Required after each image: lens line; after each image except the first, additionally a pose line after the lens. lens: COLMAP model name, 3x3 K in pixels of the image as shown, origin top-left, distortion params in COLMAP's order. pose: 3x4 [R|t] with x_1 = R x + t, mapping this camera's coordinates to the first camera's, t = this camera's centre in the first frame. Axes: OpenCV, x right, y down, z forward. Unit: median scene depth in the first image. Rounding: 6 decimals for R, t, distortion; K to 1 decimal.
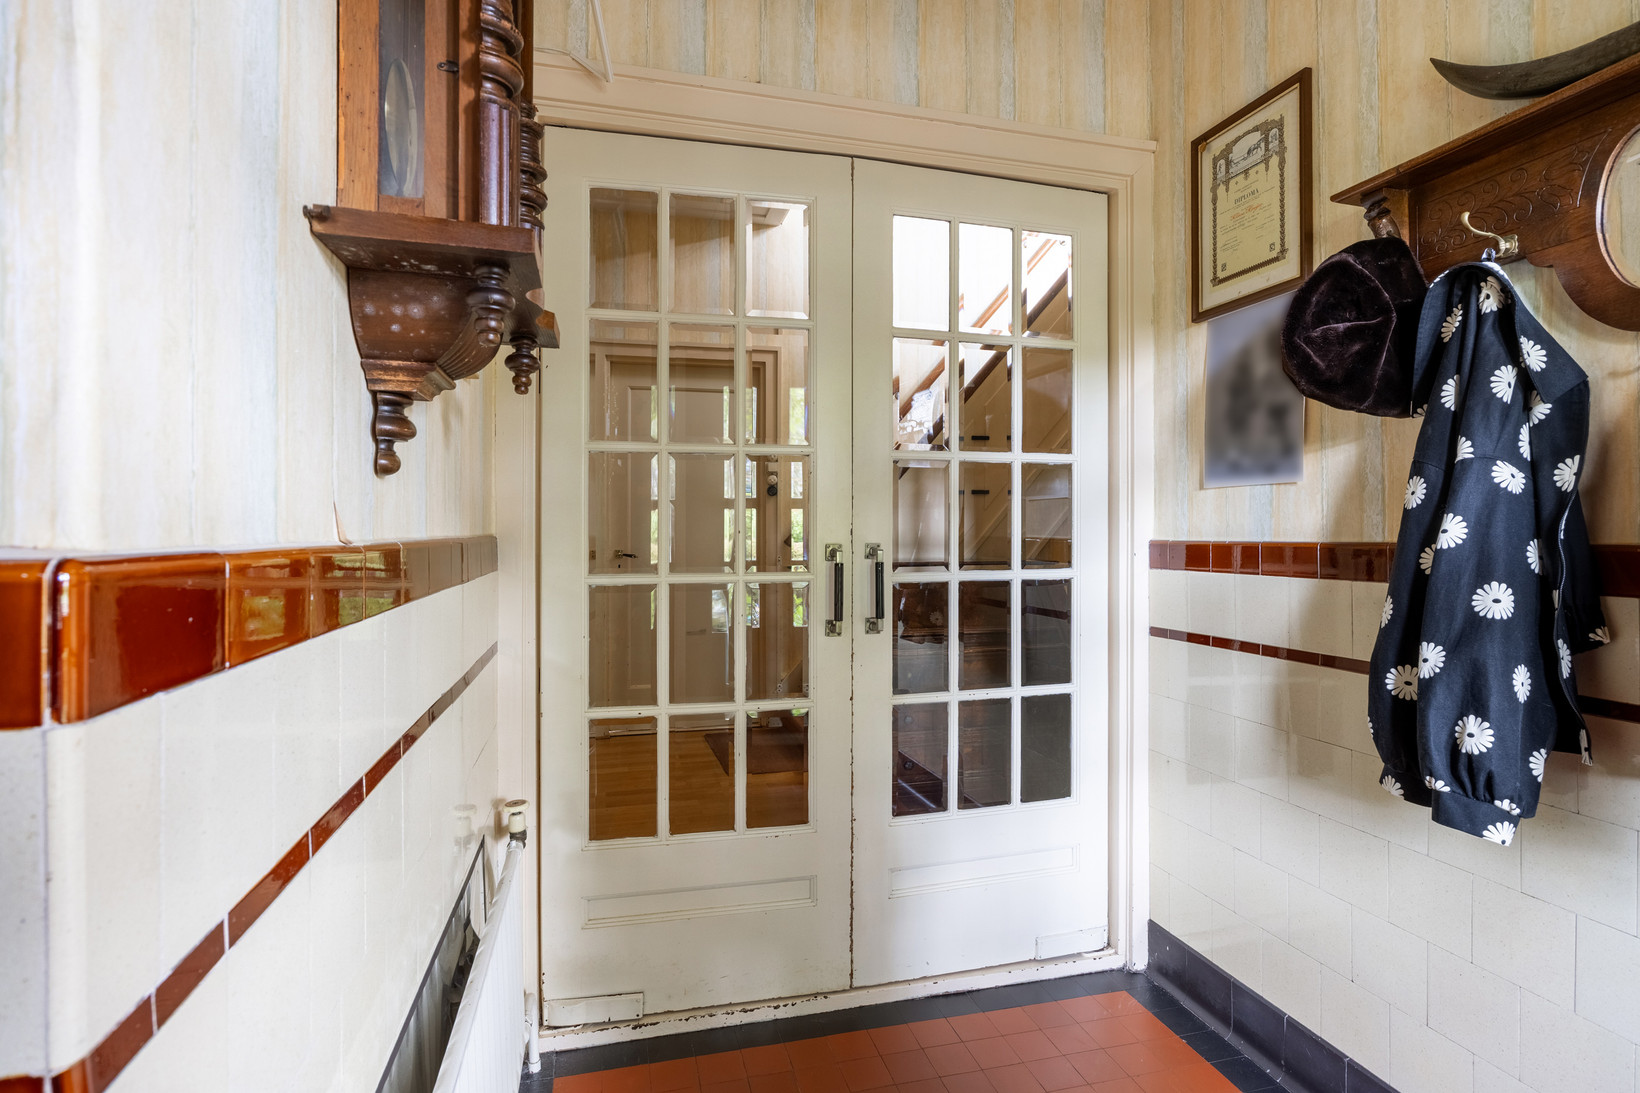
lens RADIAL K [[805.5, 0, 816.8], [0, 805.5, 536.1], [0, 0, 1]] dist [-0.001263, 0.000021]
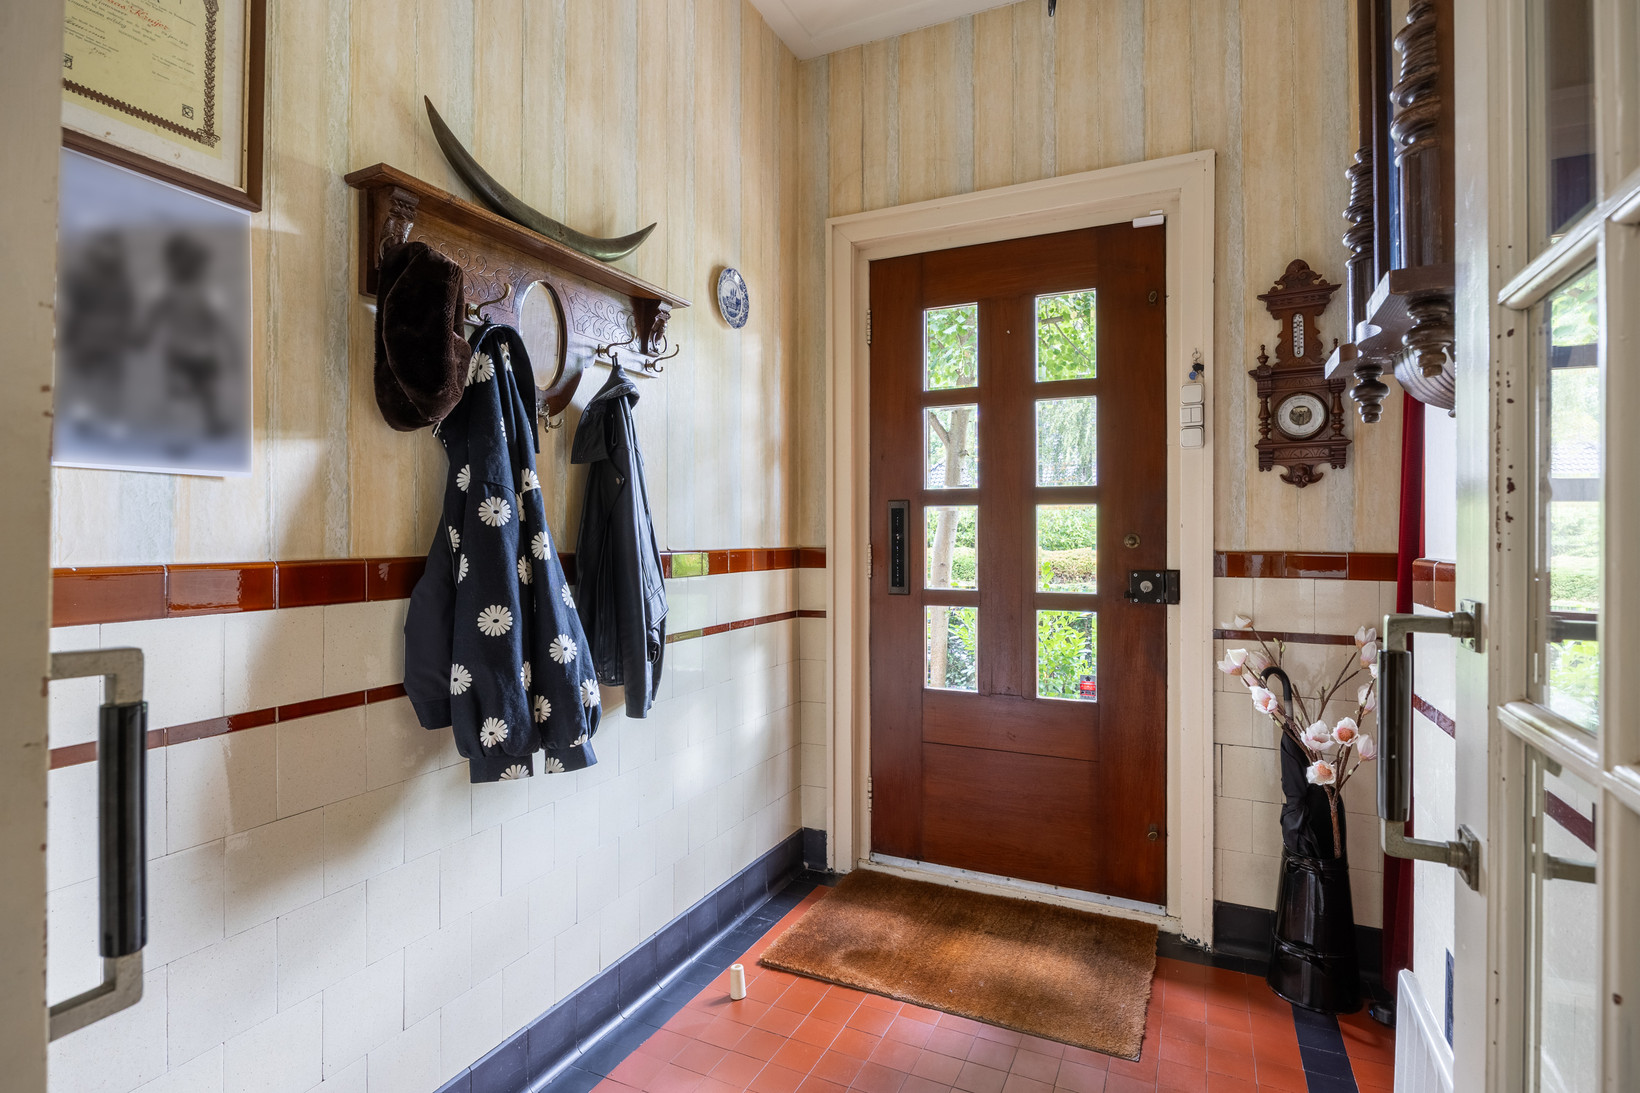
lens RADIAL K [[805.5, 0, 821.7], [0, 805.5, 540.5], [0, 0, 1]] dist [-0.001263, 0.000021]
pose [[-0.761346, -0.003939, 0.648334, -0.264634], [0.001603, 0.999967, 0.007958, -0.017184], [-0.648344, 0.007098, -0.761314, 1.235861]]
